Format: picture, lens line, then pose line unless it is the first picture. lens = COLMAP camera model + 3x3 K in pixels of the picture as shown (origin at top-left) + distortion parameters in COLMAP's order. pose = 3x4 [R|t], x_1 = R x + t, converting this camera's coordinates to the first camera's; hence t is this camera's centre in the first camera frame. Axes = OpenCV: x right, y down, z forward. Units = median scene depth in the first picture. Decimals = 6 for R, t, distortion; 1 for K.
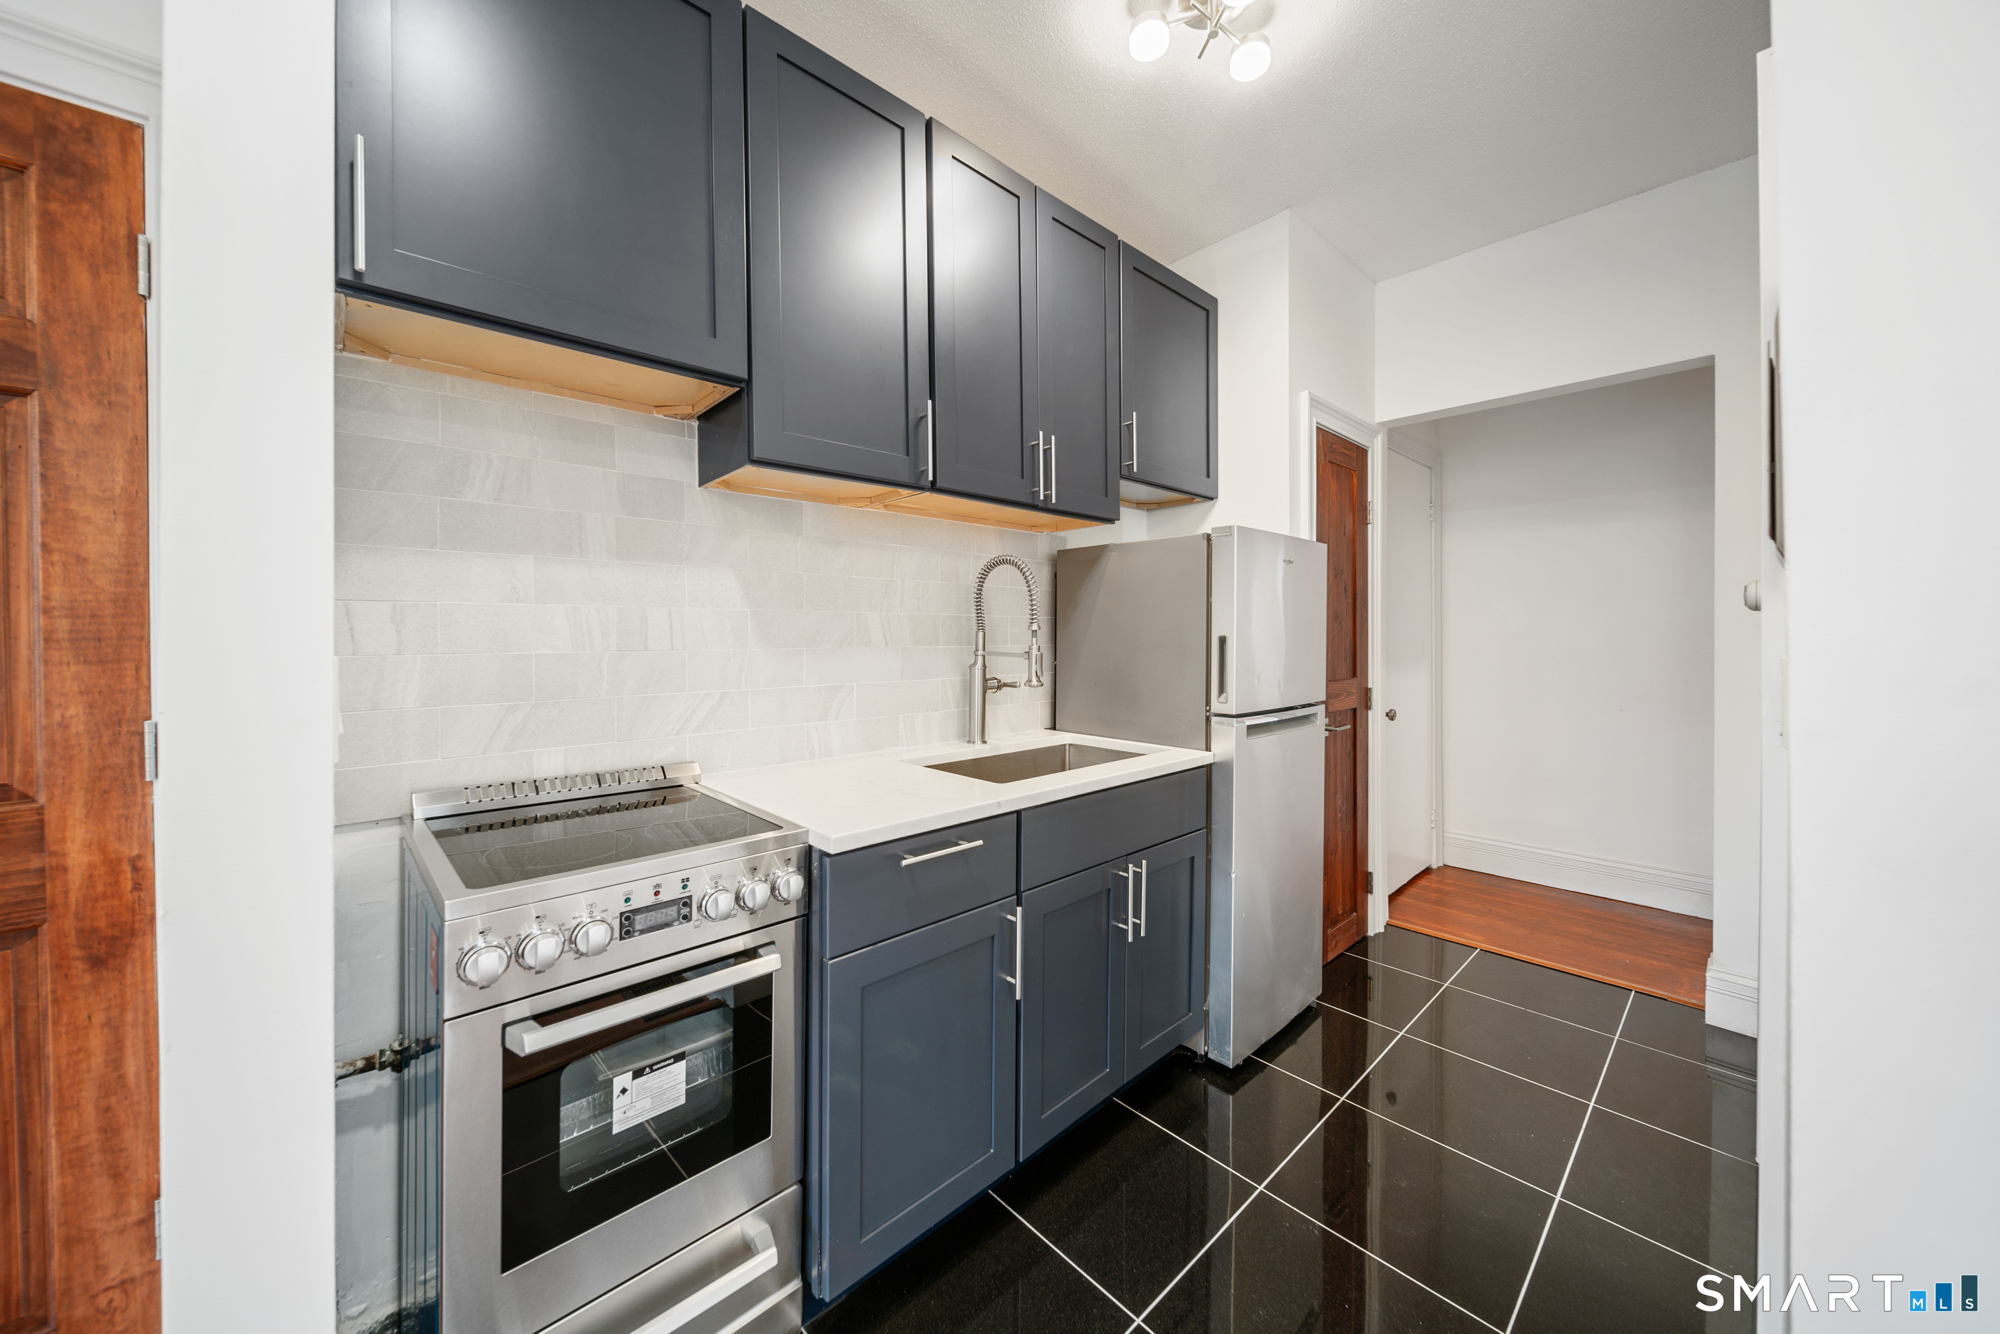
lens RADIAL K [[712.3, 0, 997.0], [0, 712.3, 650.1], [0, 0, 1]] dist [-0.002570, -0.000648]
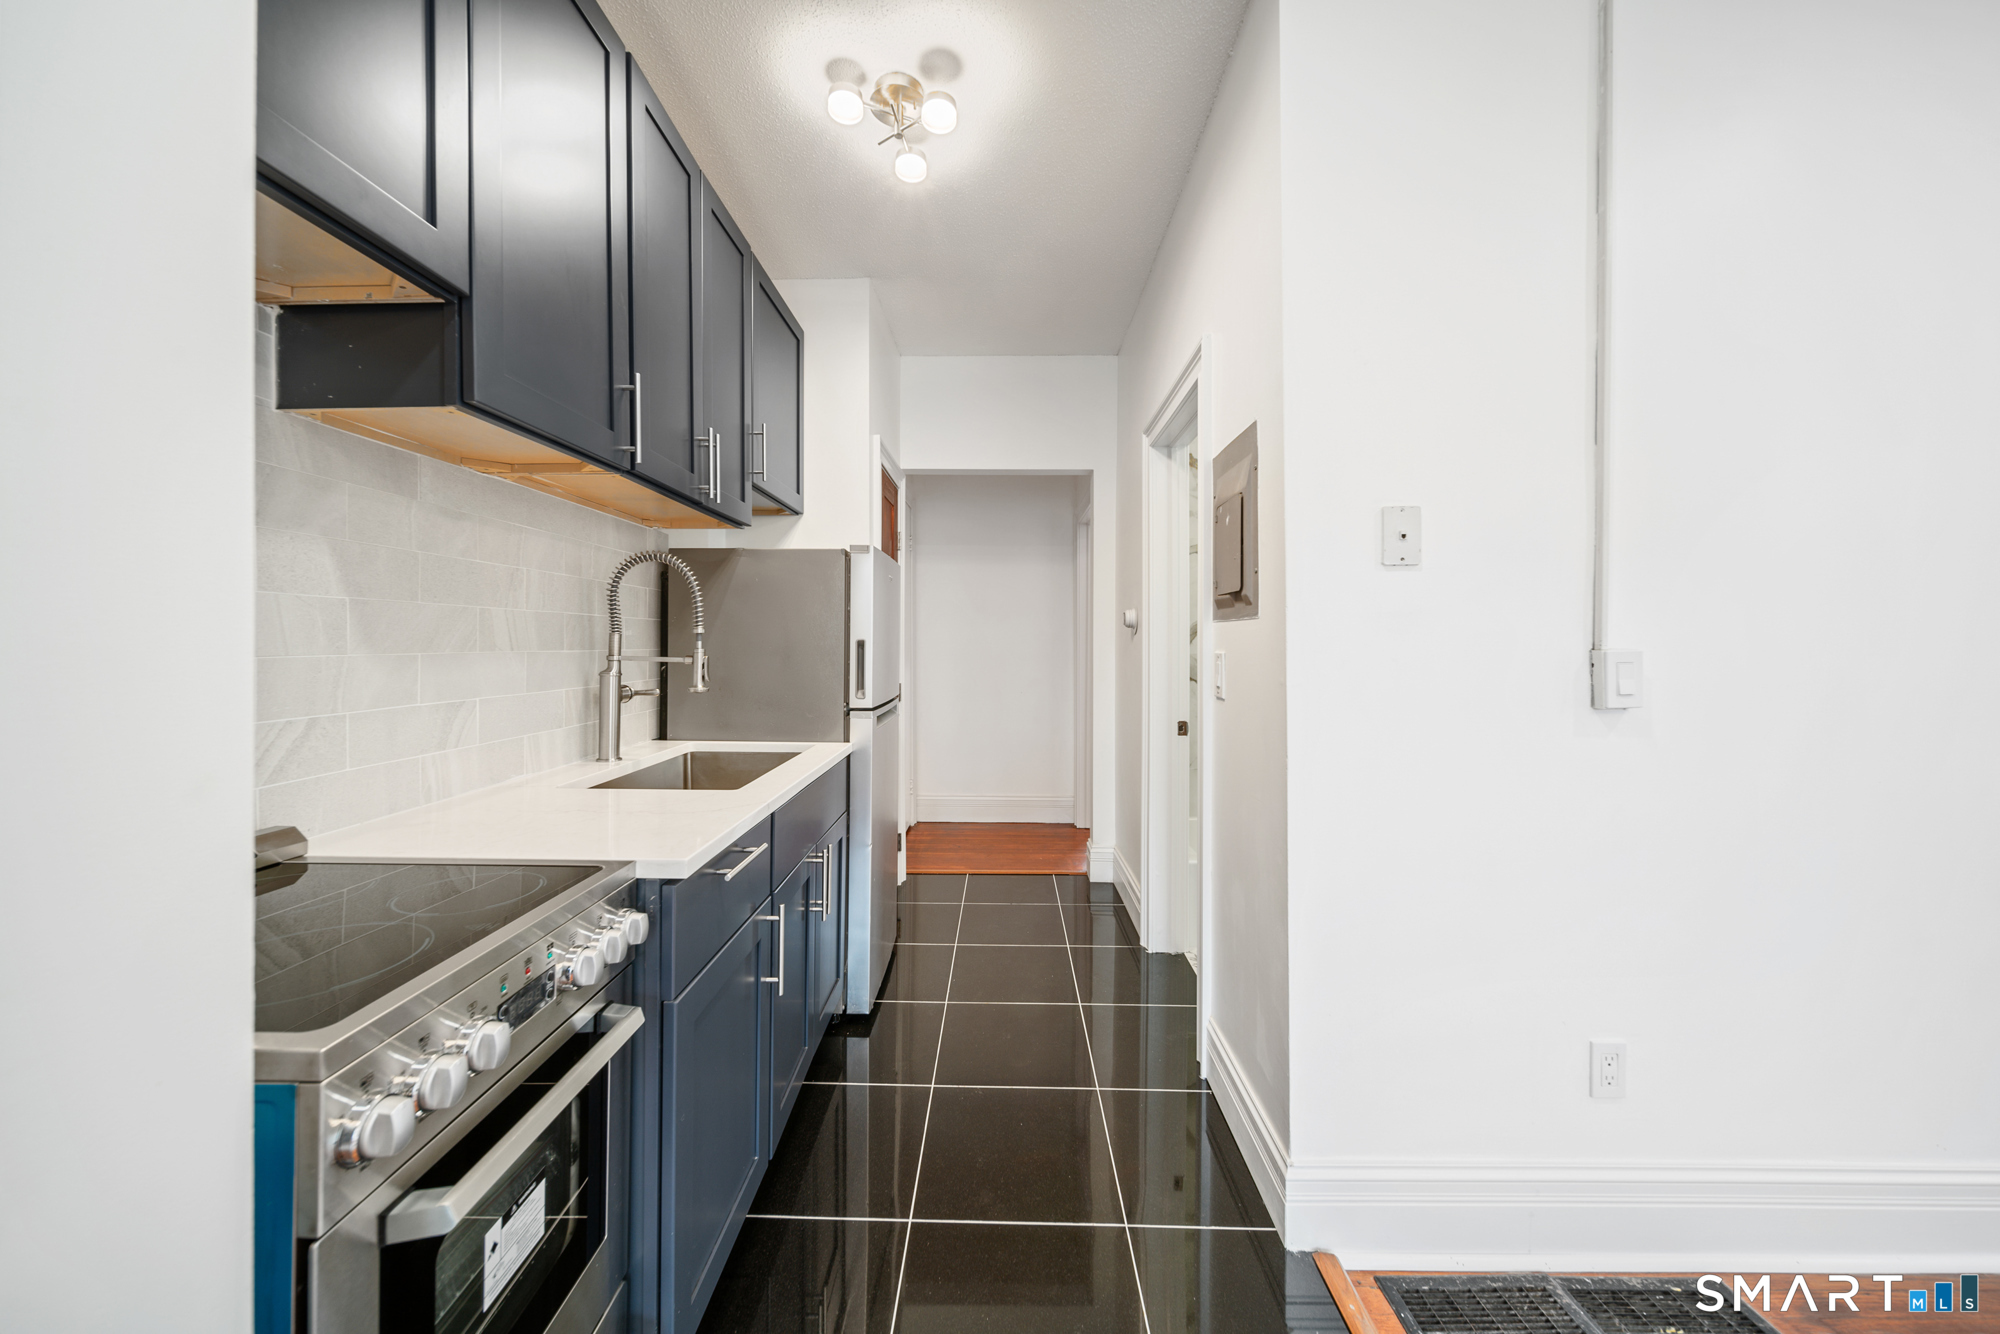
lens RADIAL K [[712.3, 0, 998.7], [0, 712.3, 651.5], [0, 0, 1]] dist [-0.002570, -0.000648]
pose [[0.681189, -0.005775, 0.732085, -0.368606], [0.008609, 0.999963, -0.000123, 0.000613], [-0.732057, 0.006386, 0.681213, 0.054347]]
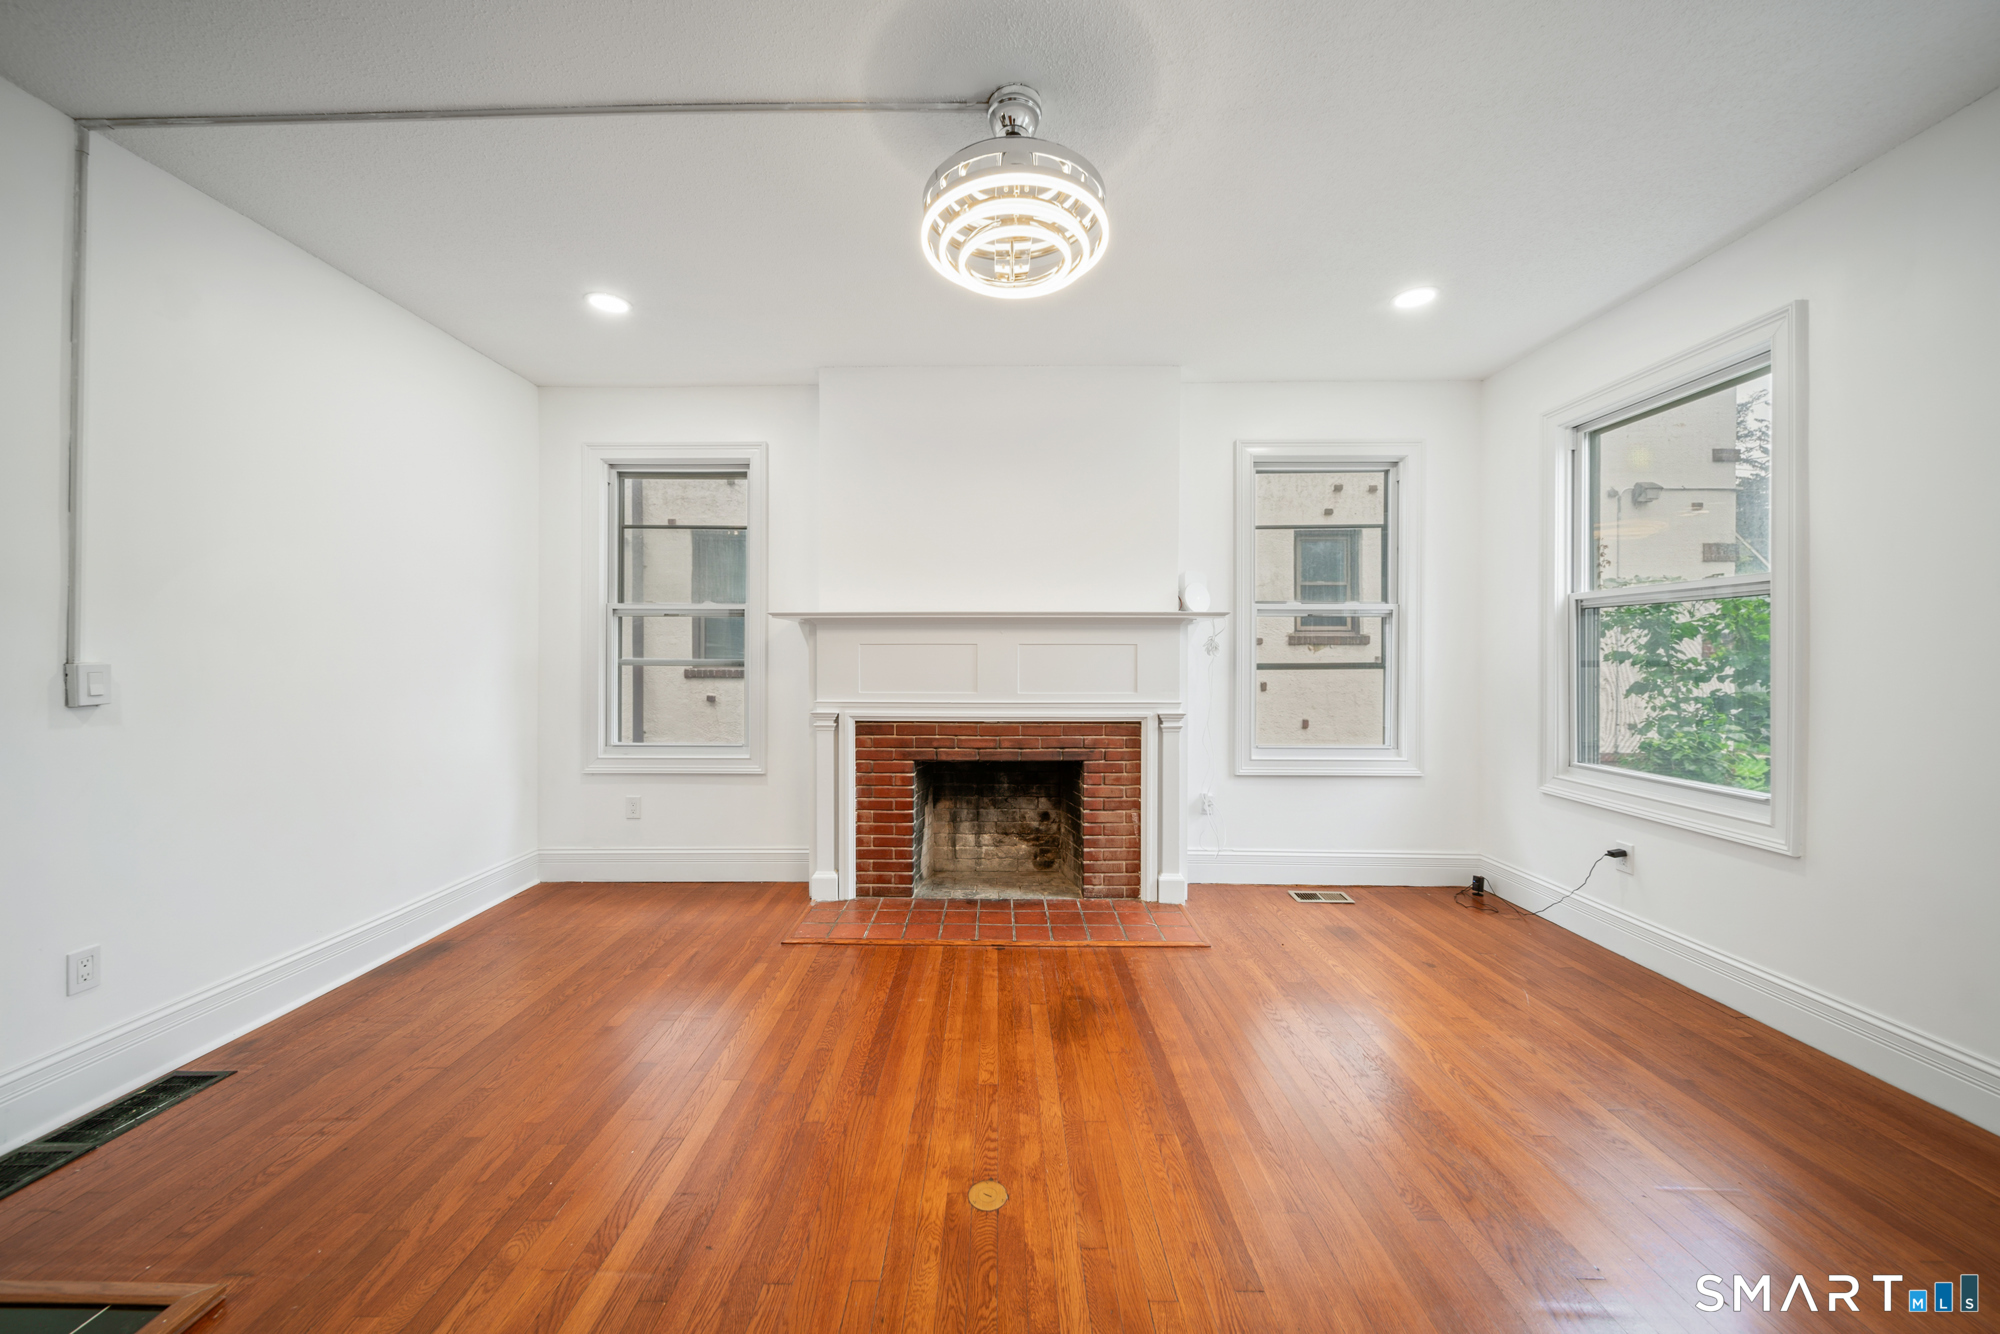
lens RADIAL K [[712.3, 0, 1006.3], [0, 712.3, 658.7], [0, 0, 1]] dist [-0.002570, -0.000648]
pose [[-0.761766, -0.004394, 0.647838, -1.032197], [0.002368, 0.999951, 0.009568, -0.009057], [-0.647848, 0.008822, -0.761718, 0.009115]]
